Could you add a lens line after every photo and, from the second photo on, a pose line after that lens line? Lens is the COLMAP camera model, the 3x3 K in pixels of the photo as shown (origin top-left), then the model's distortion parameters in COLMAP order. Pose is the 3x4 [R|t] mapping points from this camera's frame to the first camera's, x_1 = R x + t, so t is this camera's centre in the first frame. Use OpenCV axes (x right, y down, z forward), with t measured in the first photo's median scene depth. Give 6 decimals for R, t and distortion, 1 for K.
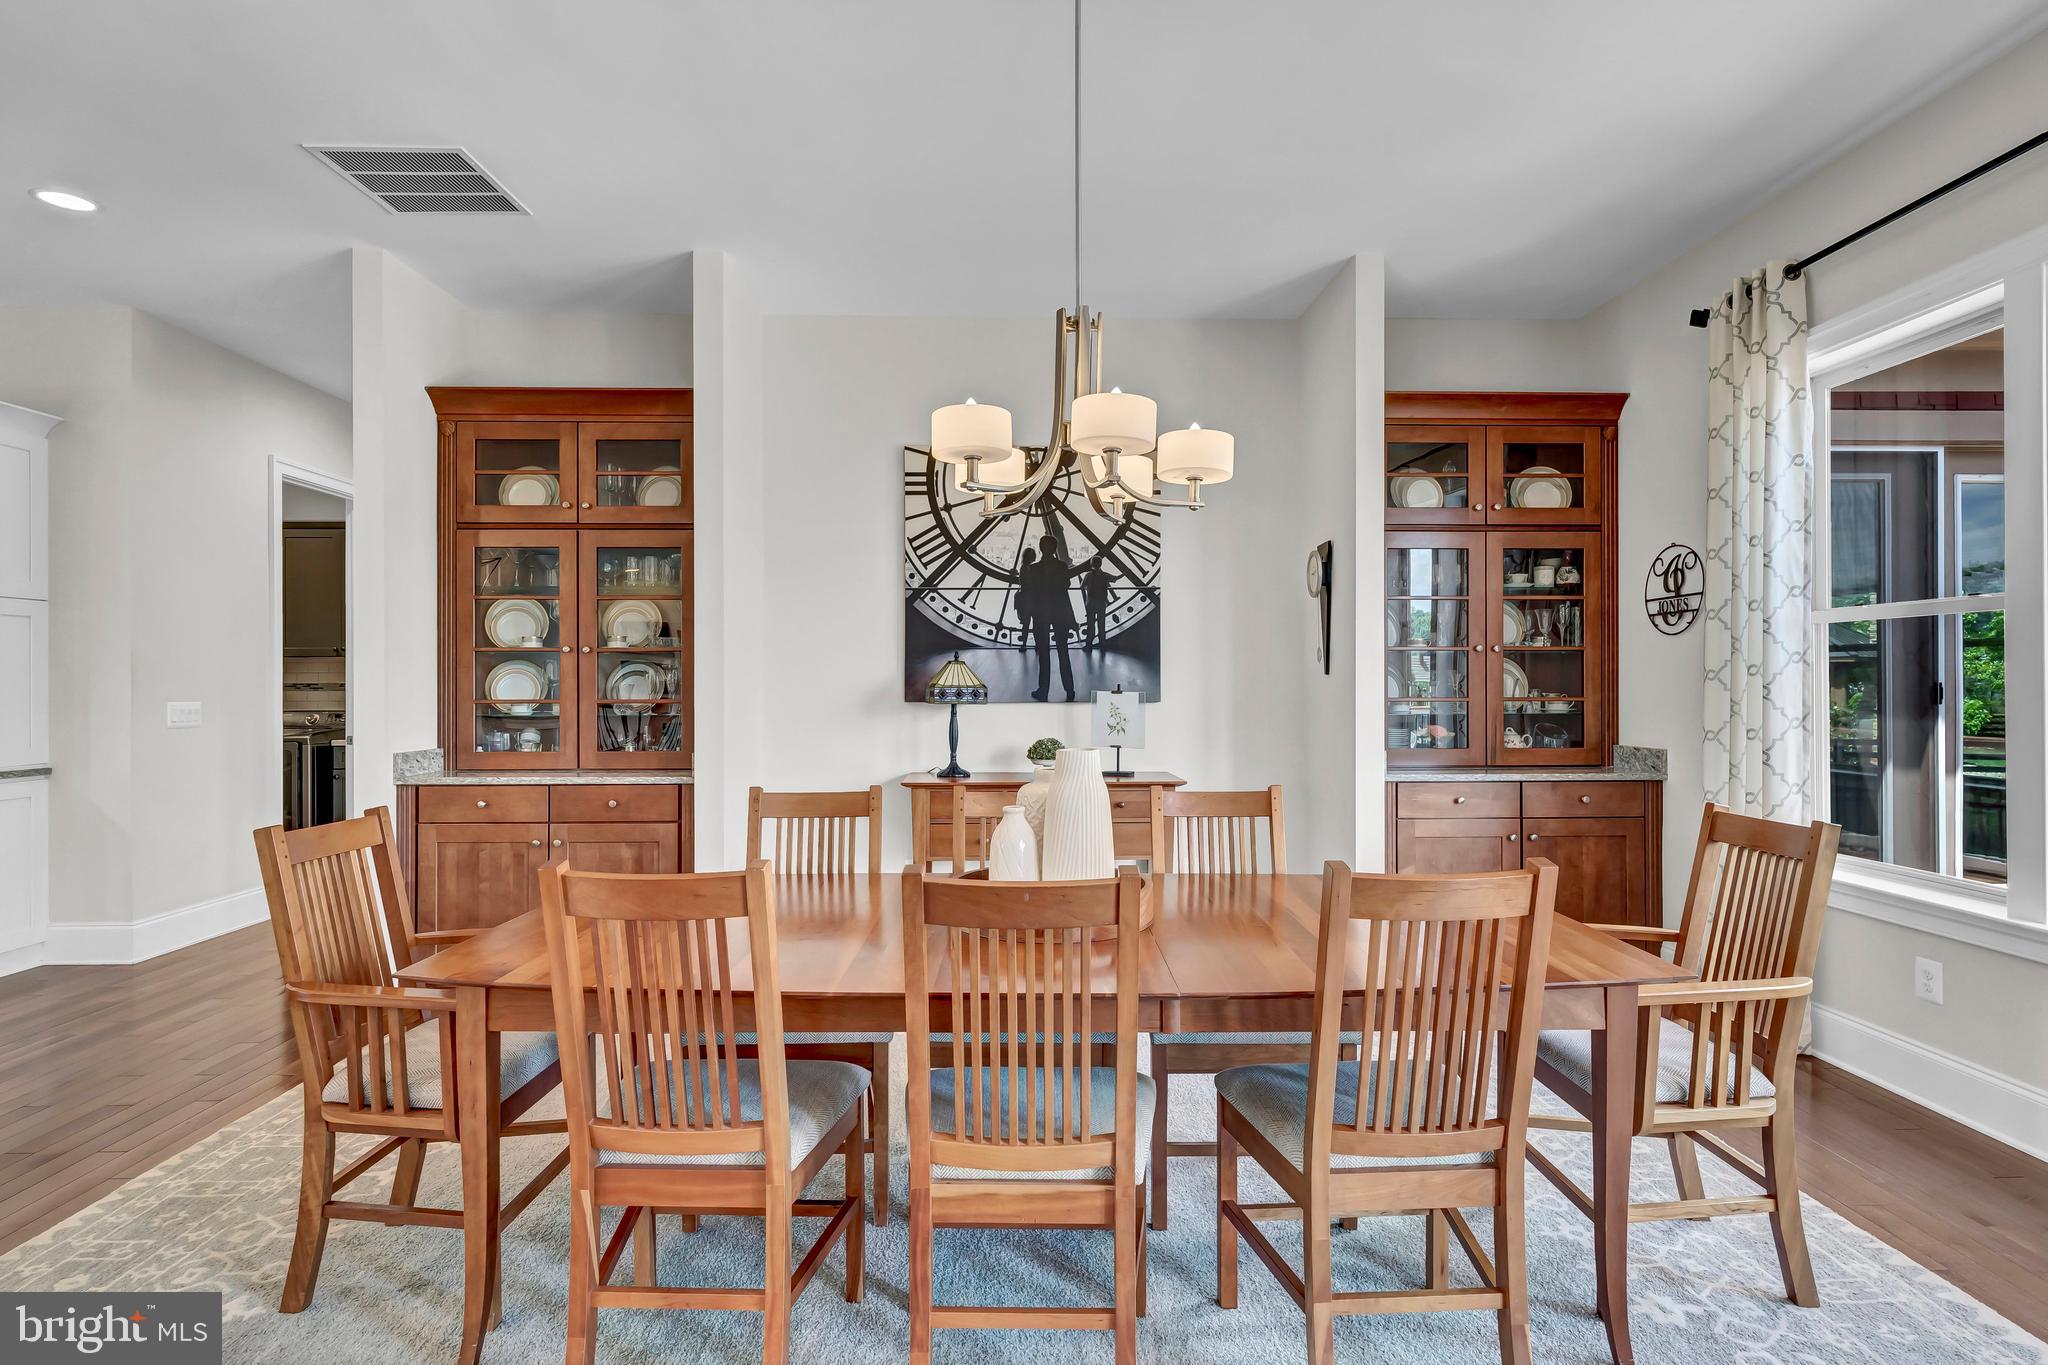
lens RADIAL K [[979.7, 0, 1035.4], [0, 979.7, 673.4], [0, 0, 1]] dist [-0.006357, -0.000500]
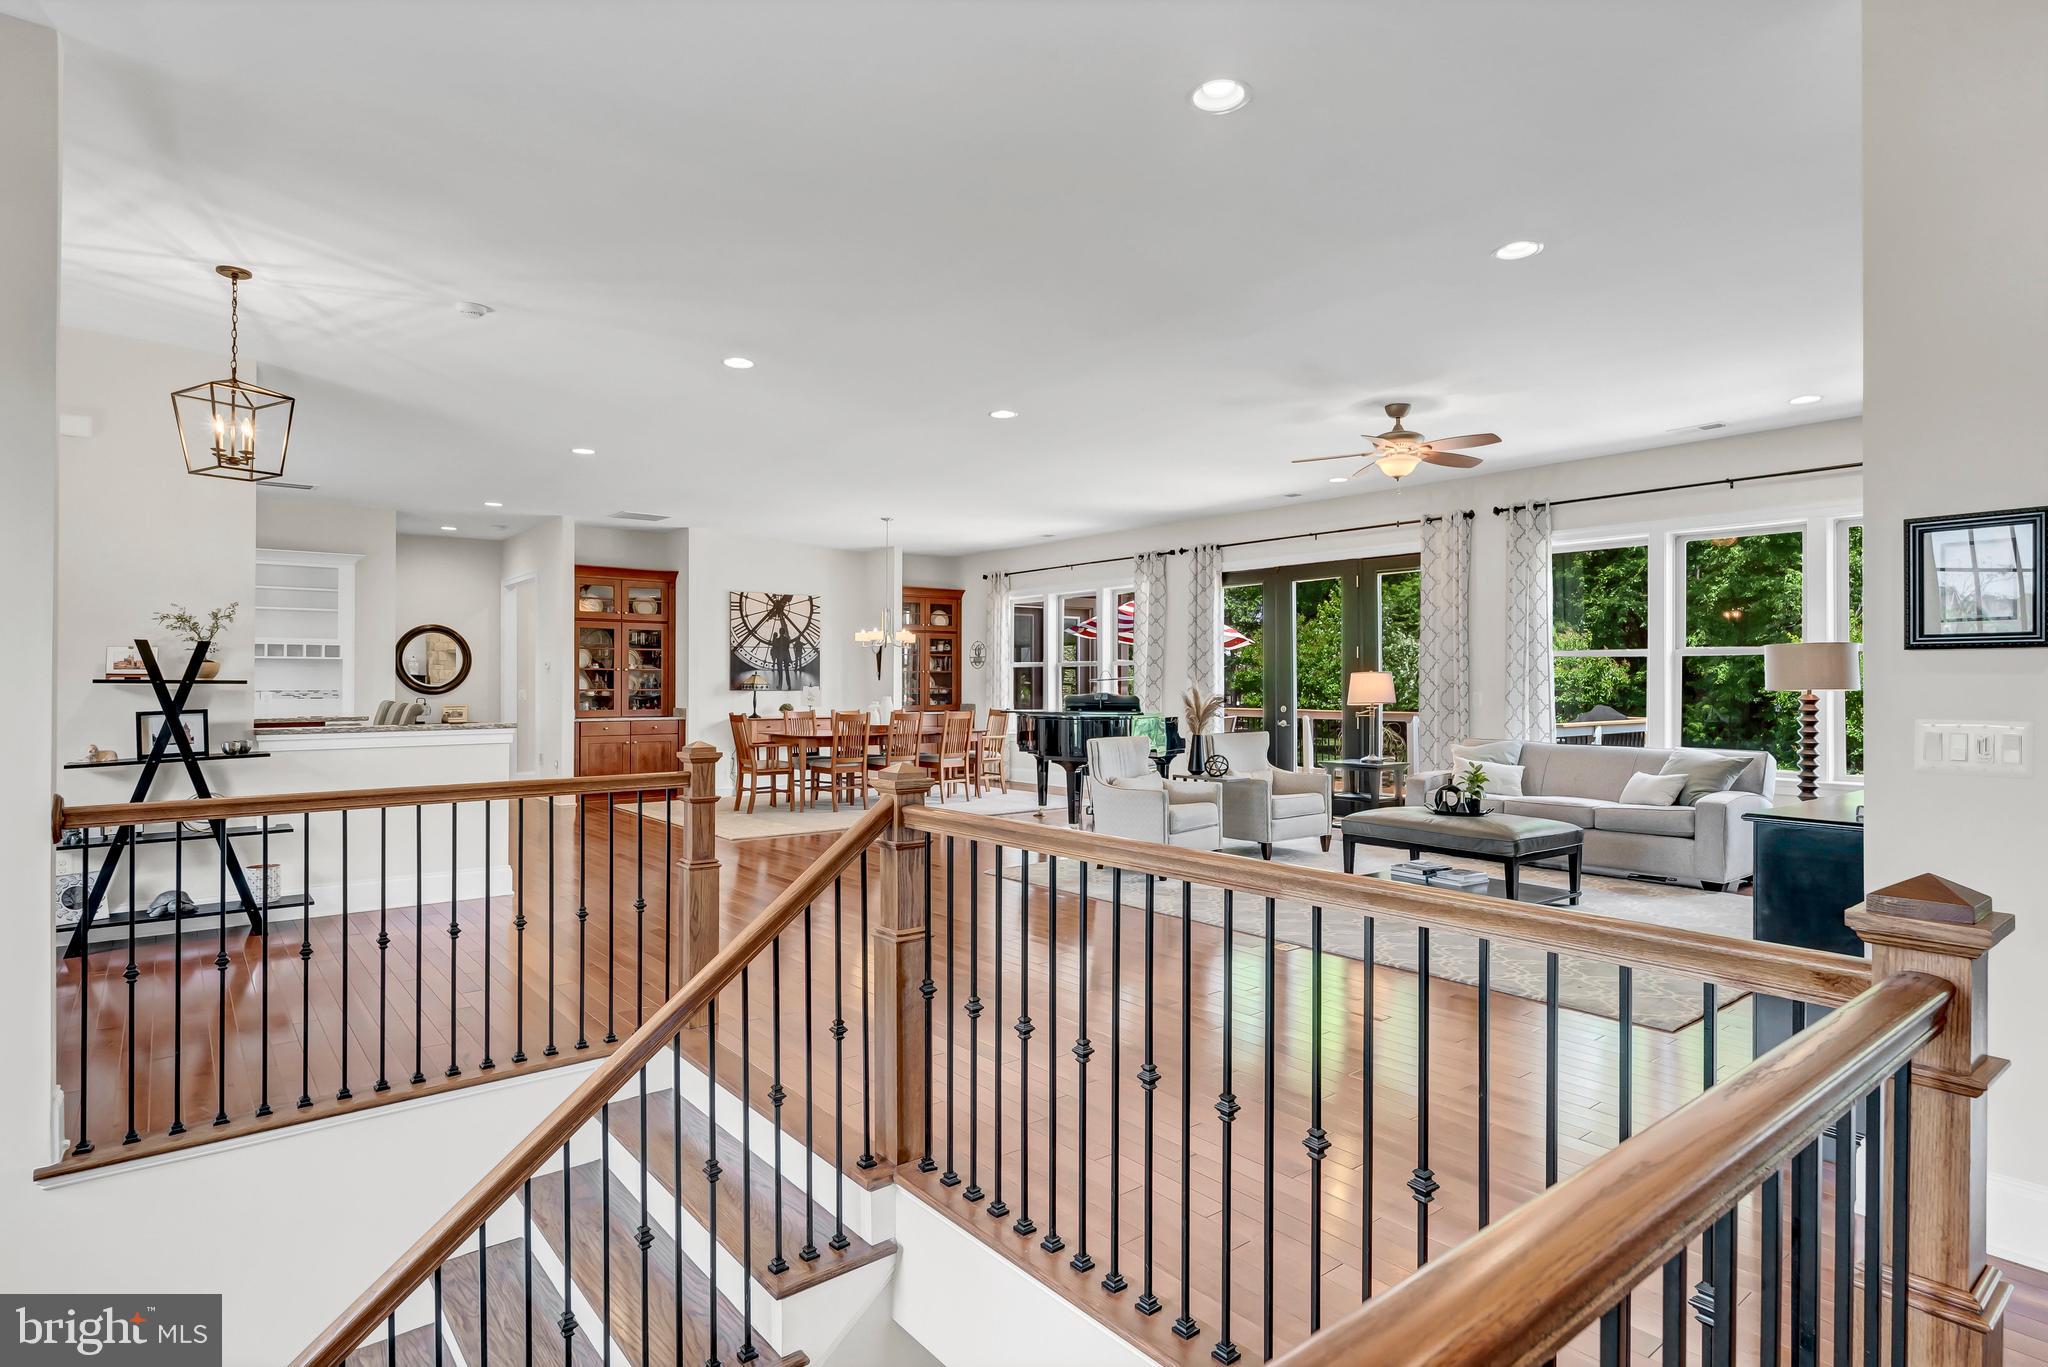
lens RADIAL K [[1094.1, 0, 1037.0], [0, 1094.1, 684.2], [0, 0, 1]] dist [-0.005806, -0.000287]
pose [[0.780998, 0.000926, 0.624533, -1.332157], [-0.002877, 0.999994, 0.002115, 0.004484], [-0.624527, -0.003448, 0.780996, -1.790342]]
